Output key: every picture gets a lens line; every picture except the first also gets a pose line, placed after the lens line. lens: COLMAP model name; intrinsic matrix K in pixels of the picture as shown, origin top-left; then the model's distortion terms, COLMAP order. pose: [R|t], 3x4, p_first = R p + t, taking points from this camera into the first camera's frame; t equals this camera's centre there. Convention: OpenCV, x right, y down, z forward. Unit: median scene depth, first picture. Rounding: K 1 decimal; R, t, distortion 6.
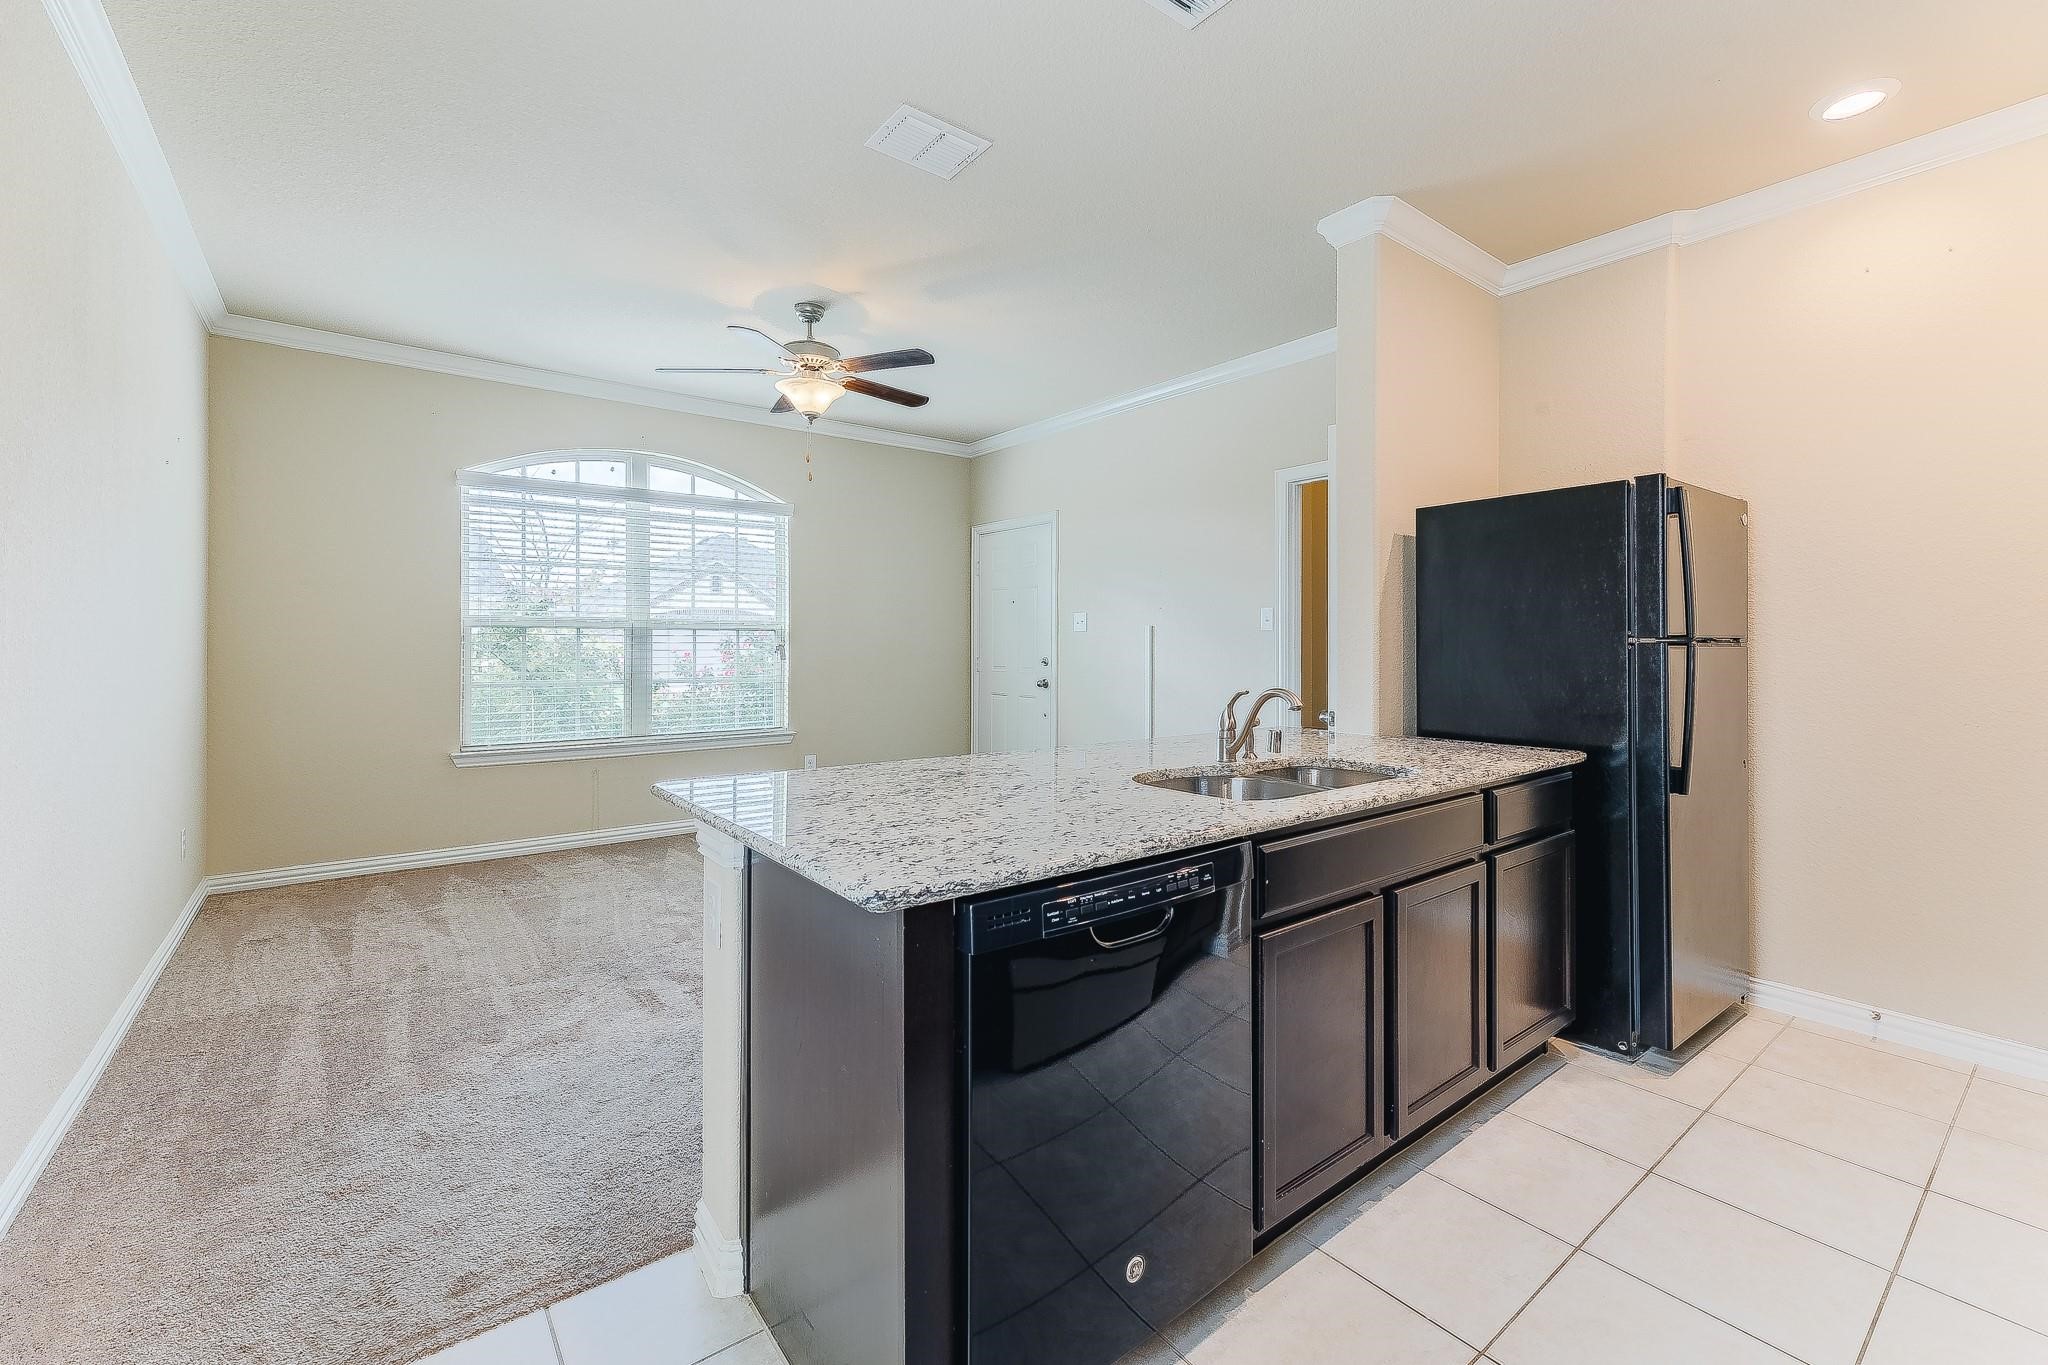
lens RADIAL K [[847.6, 0, 1025.6], [0, 847.6, 643.3], [0, 0, 1]] dist [-0.000715, -0.000018]
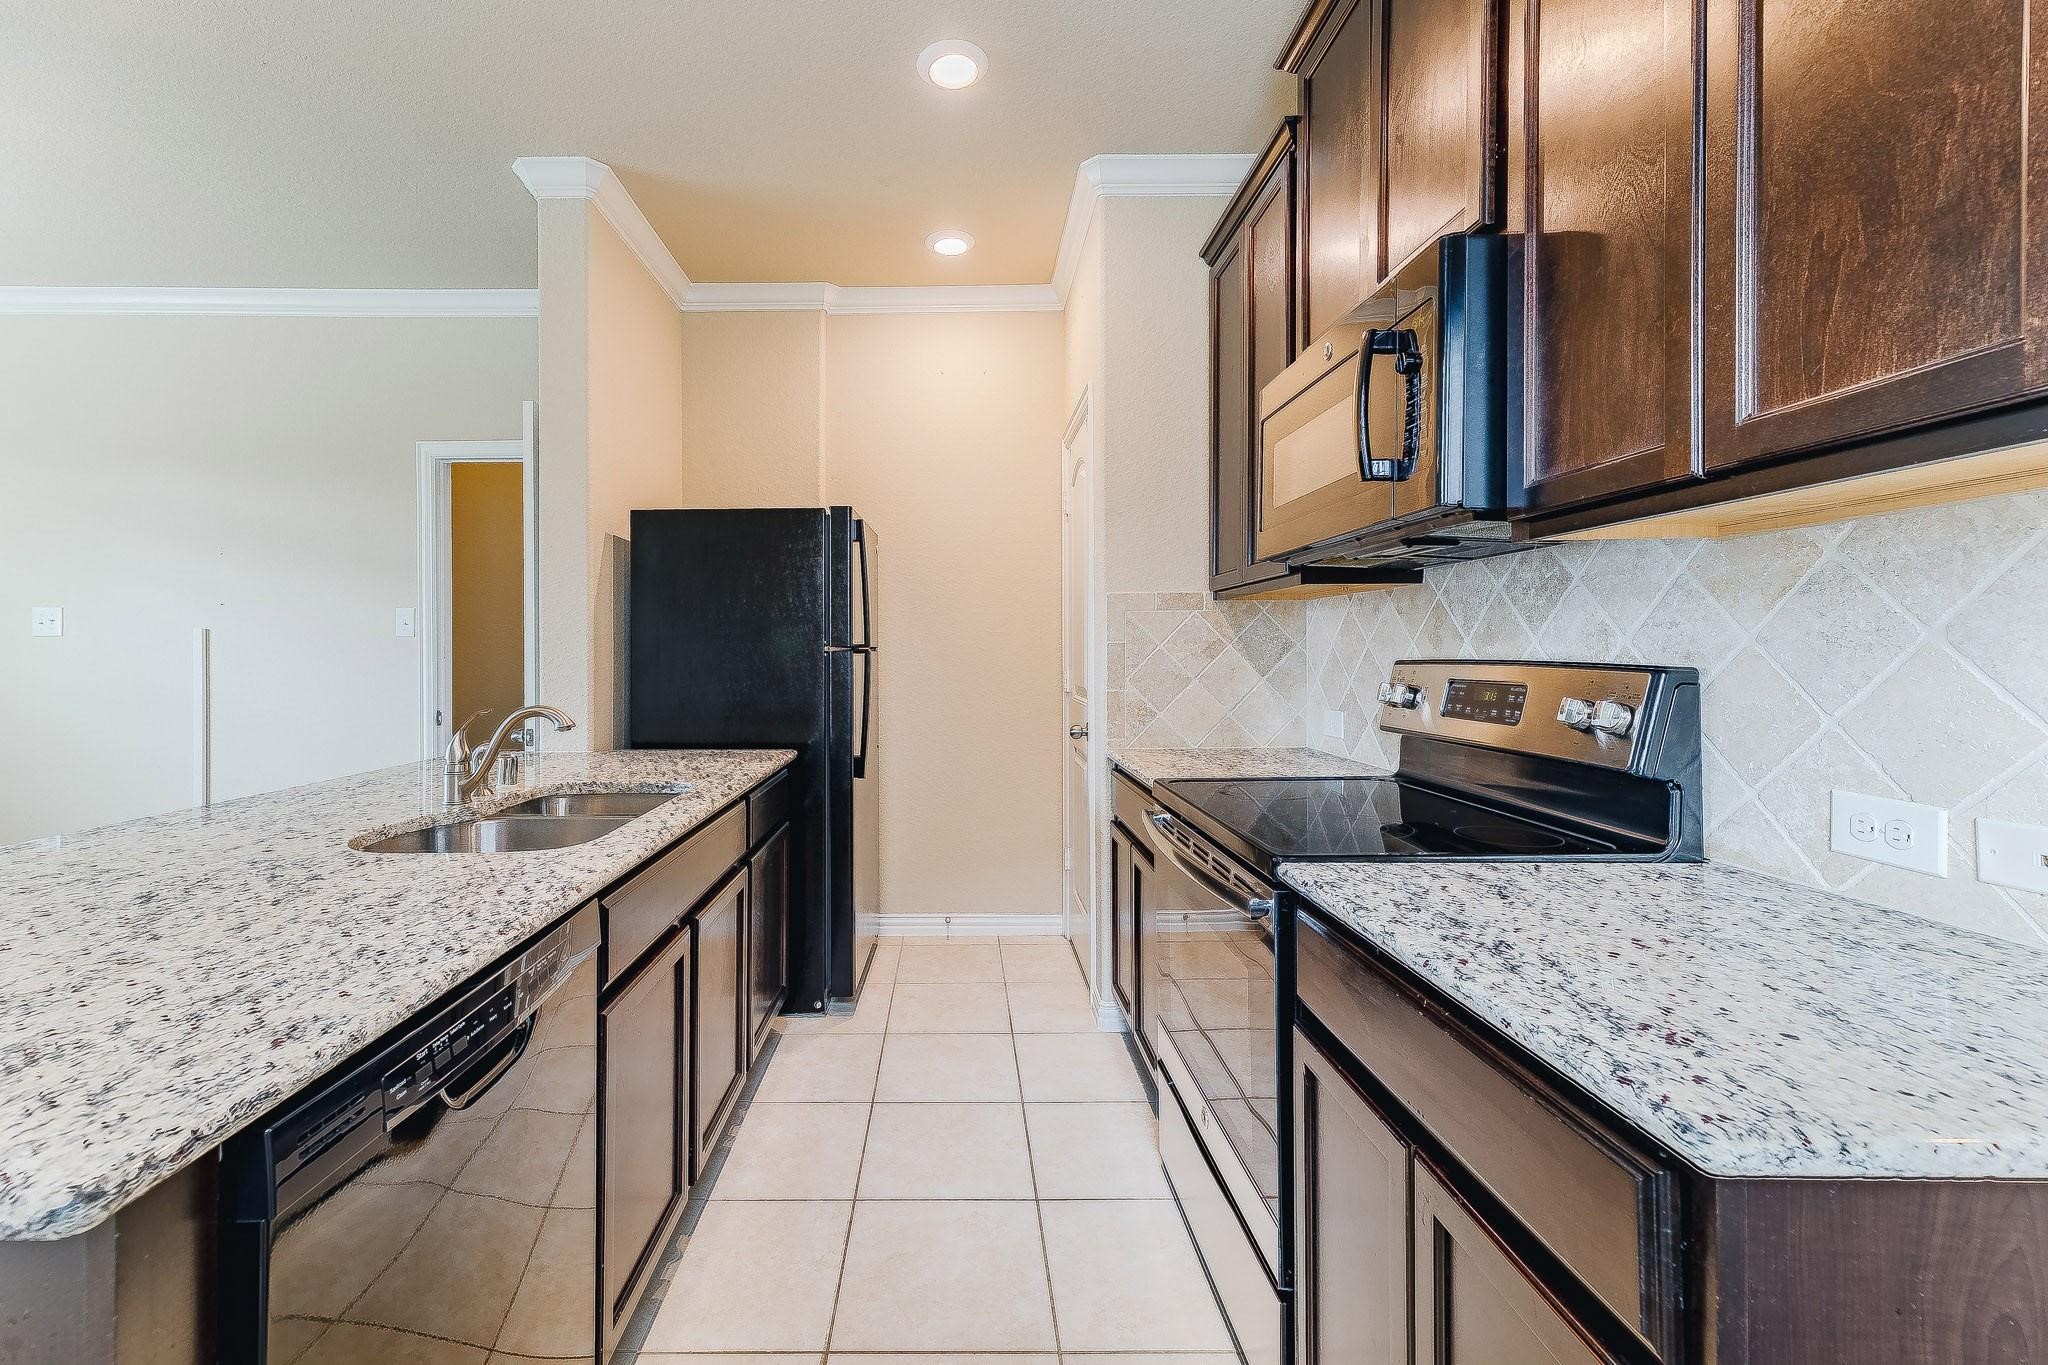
lens RADIAL K [[871.6, 0, 1019.3], [0, 871.6, 666.0], [0, 0, 1]] dist [0.003762, -0.000314]
pose [[0.616421, -0.012625, 0.787316, -0.053029], [0.000173, 0.999874, 0.015898, 0.000499], [-0.787417, -0.009663, 0.616345, 0.070760]]
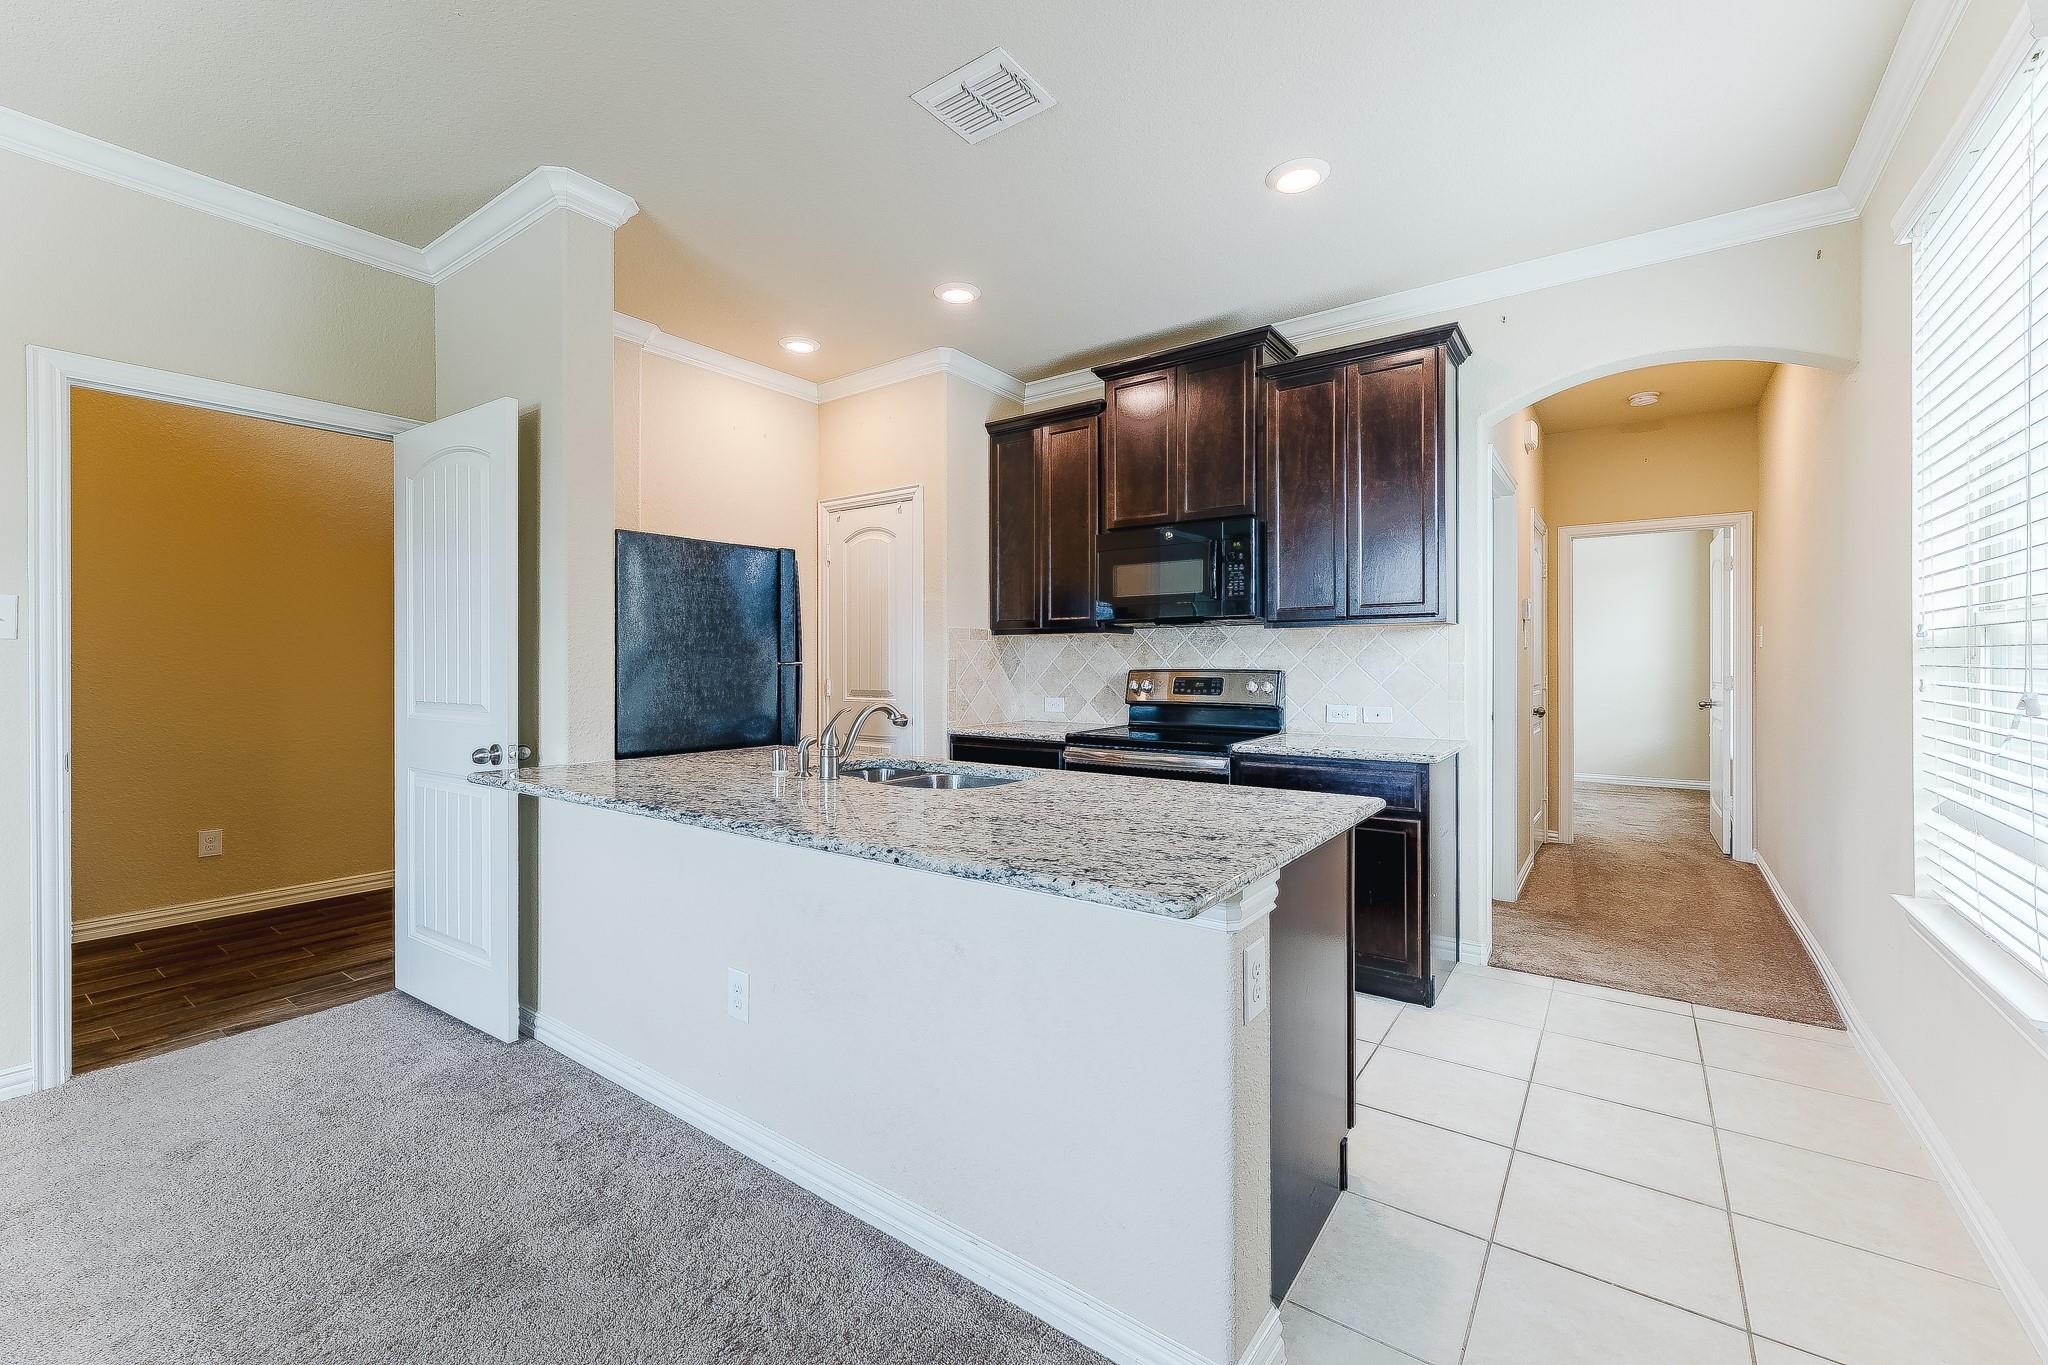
lens RADIAL K [[844.8, 0, 1033.4], [0, 844.8, 674.6], [0, 0, 1]] dist [0.003625, 0.000236]
pose [[-0.284138, -0.009832, 0.958733, -0.882323], [-0.001247, 0.999950, 0.009885, 0.001949], [-0.958783, 0.001613, -0.284136, 1.148903]]
